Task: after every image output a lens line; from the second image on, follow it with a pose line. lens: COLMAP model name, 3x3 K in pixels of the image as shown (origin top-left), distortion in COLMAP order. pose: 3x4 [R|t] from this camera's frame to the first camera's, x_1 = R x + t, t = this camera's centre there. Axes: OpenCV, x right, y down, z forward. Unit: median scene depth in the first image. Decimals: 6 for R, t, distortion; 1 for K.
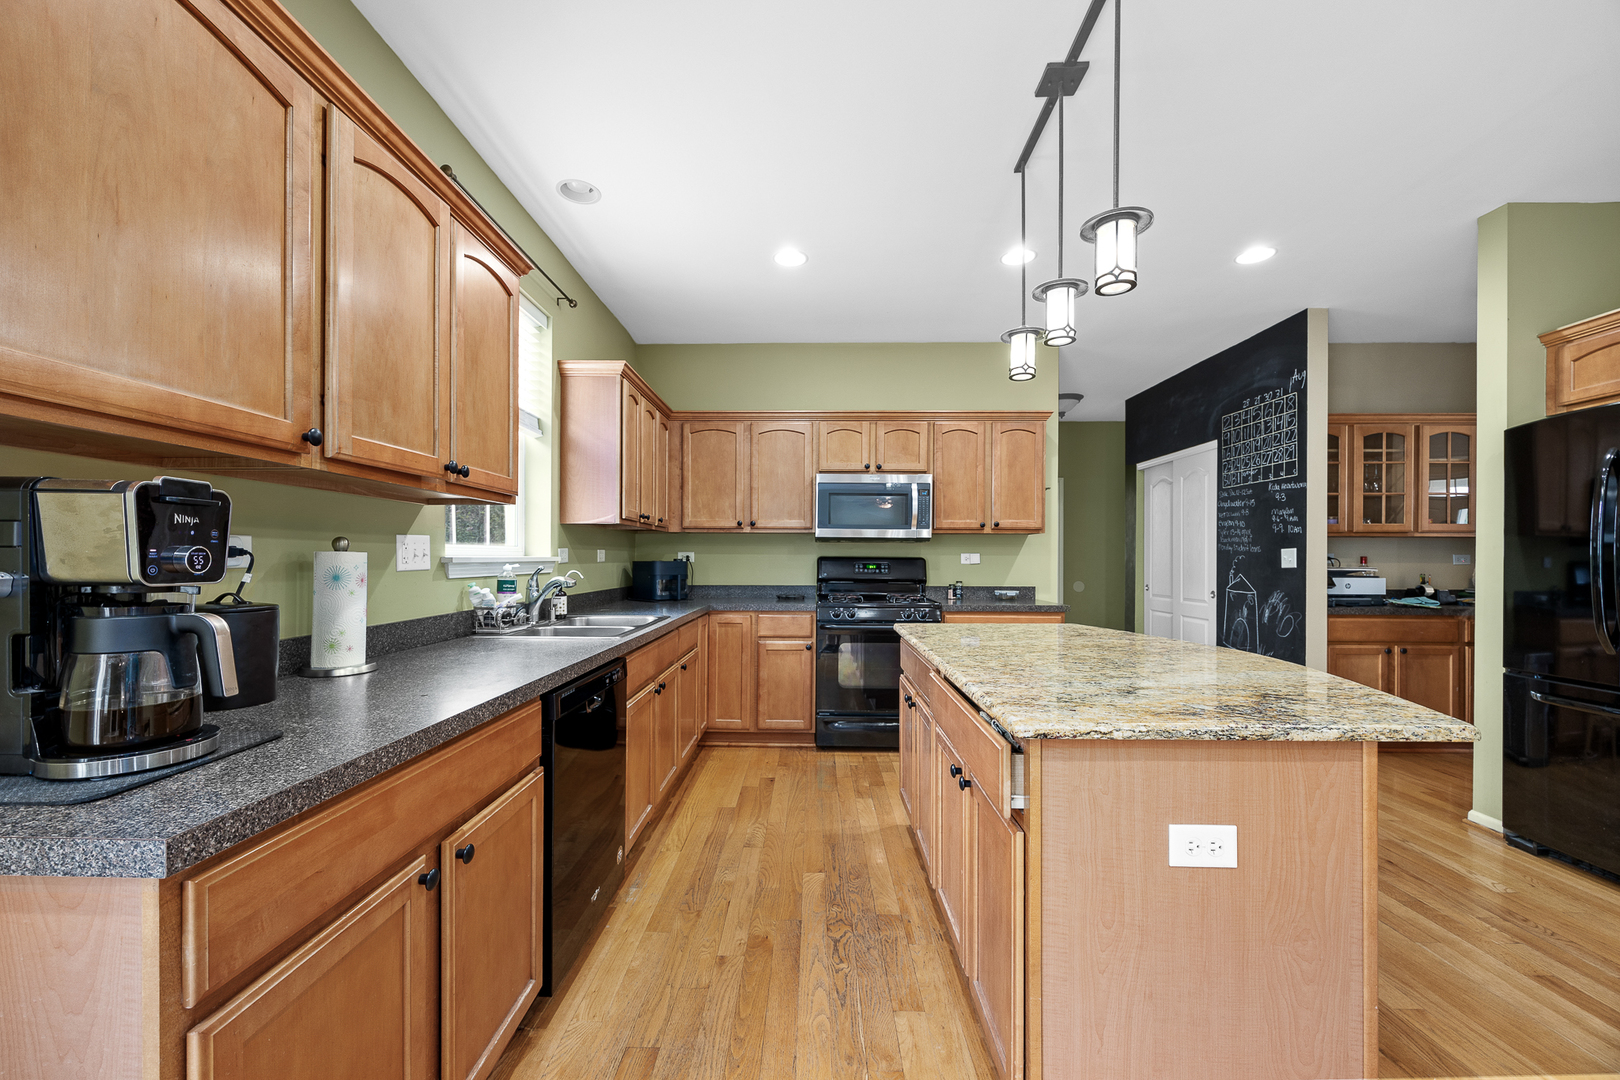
lens RADIAL K [[630.2, 0, 800.6], [0, 630.2, 556.4], [0, 0, 1]] dist [-0.001592, -0.000181]
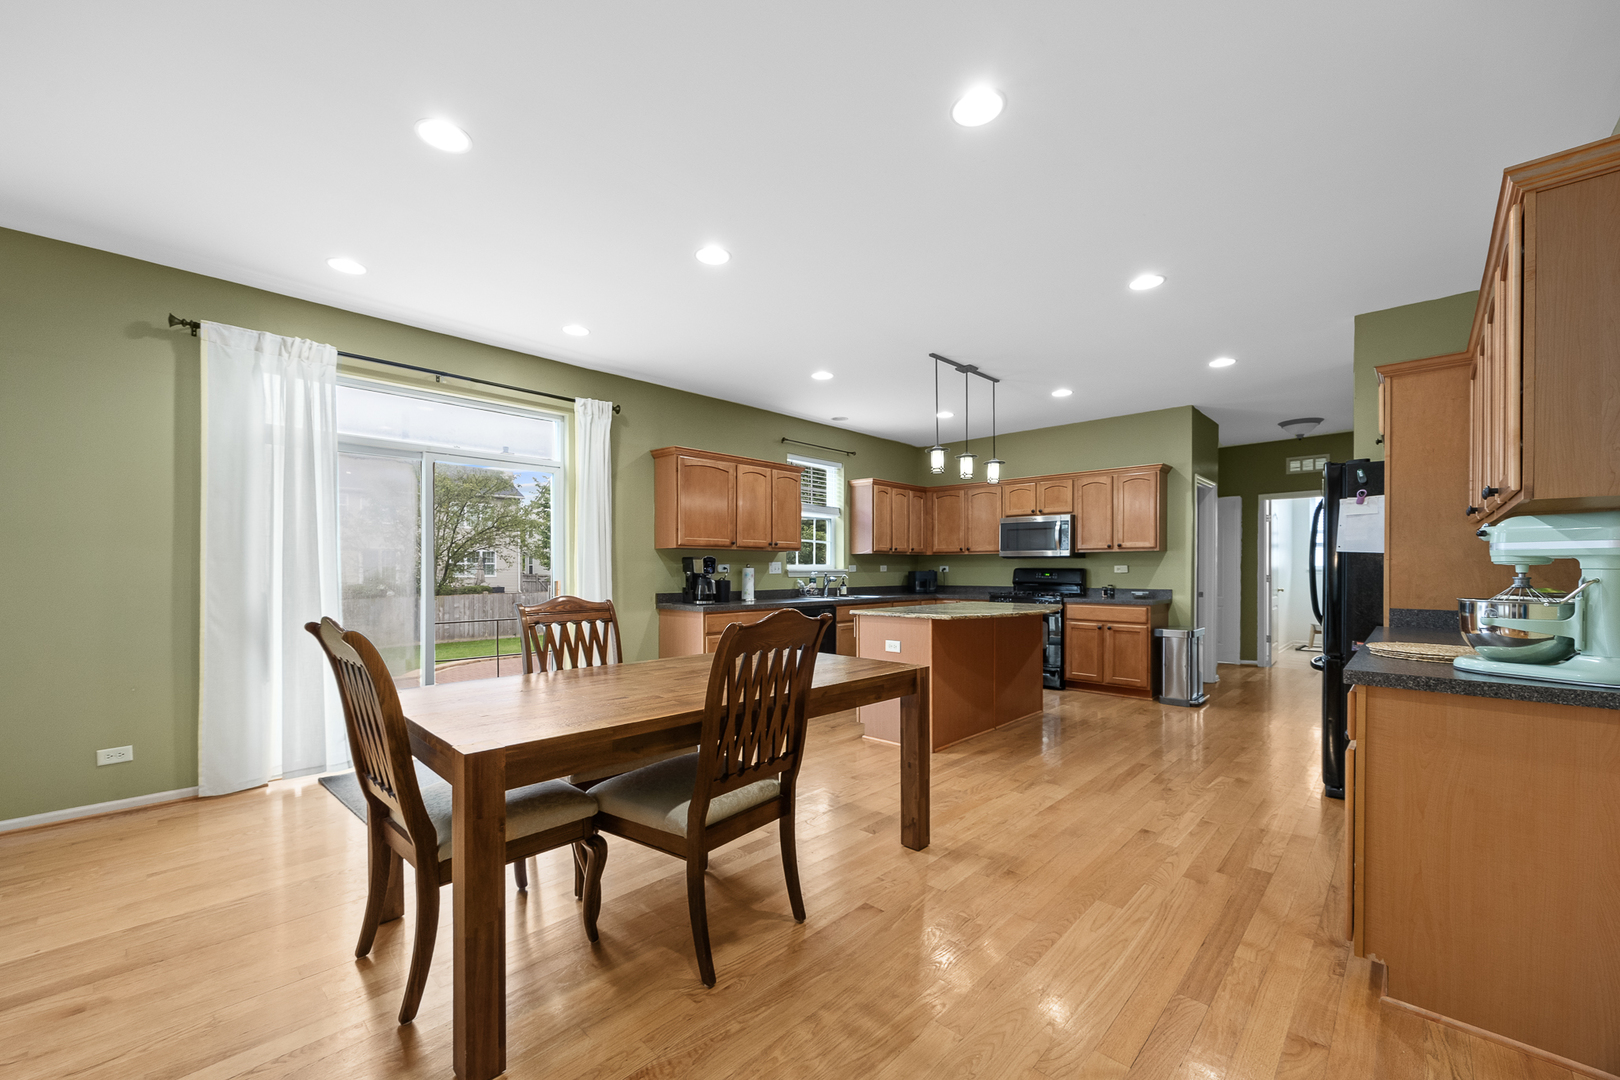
lens RADIAL K [[642.3, 0, 800.8], [0, 642.3, 574.0], [0, 0, 1]] dist [0.000543, -0.000031]
pose [[0.738000, 0.000172, -0.674800, 0.809522], [0.005051, 0.999971, 0.005779, 0.003038], [0.674781, -0.007673, 0.737978, -0.623533]]
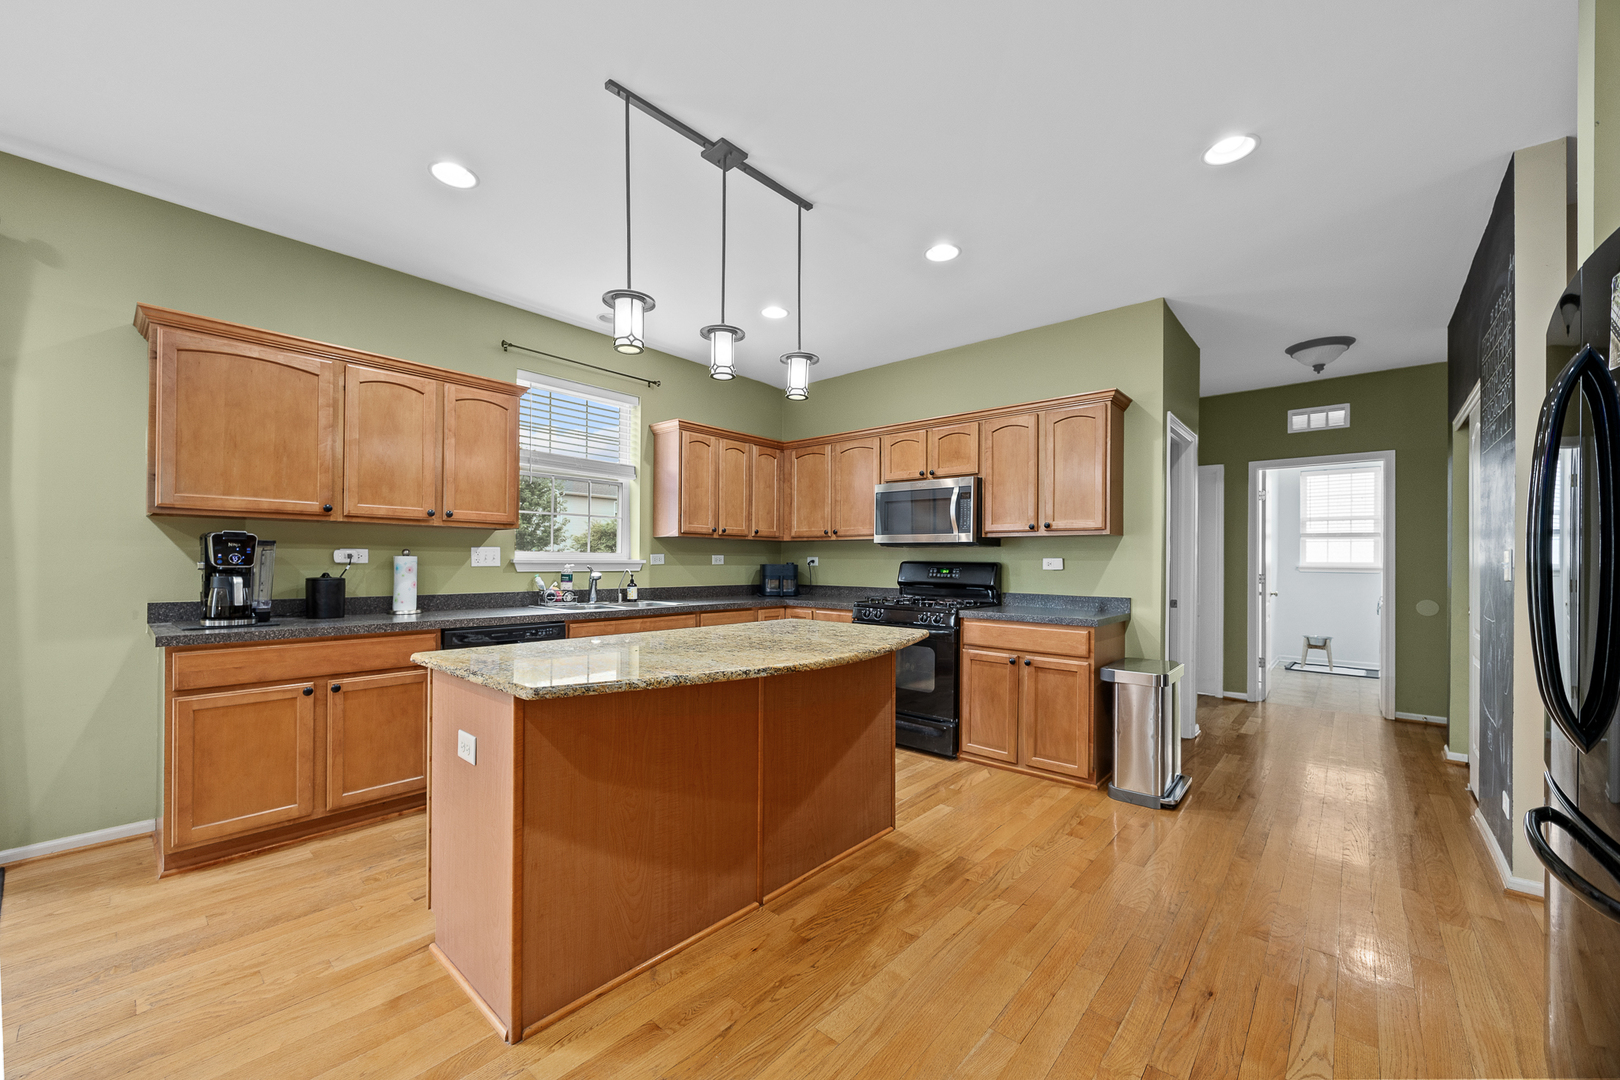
lens RADIAL K [[625.4, 0, 808.3], [0, 625.4, 557.6], [0, 0, 1]] dist [-0.001178, -0.000080]
pose [[0.768031, -0.001364, -0.640411, 0.651879], [-0.003917, 0.999969, -0.006828, 0.002222], [0.640400, 0.007753, 0.768002, 0.103020]]
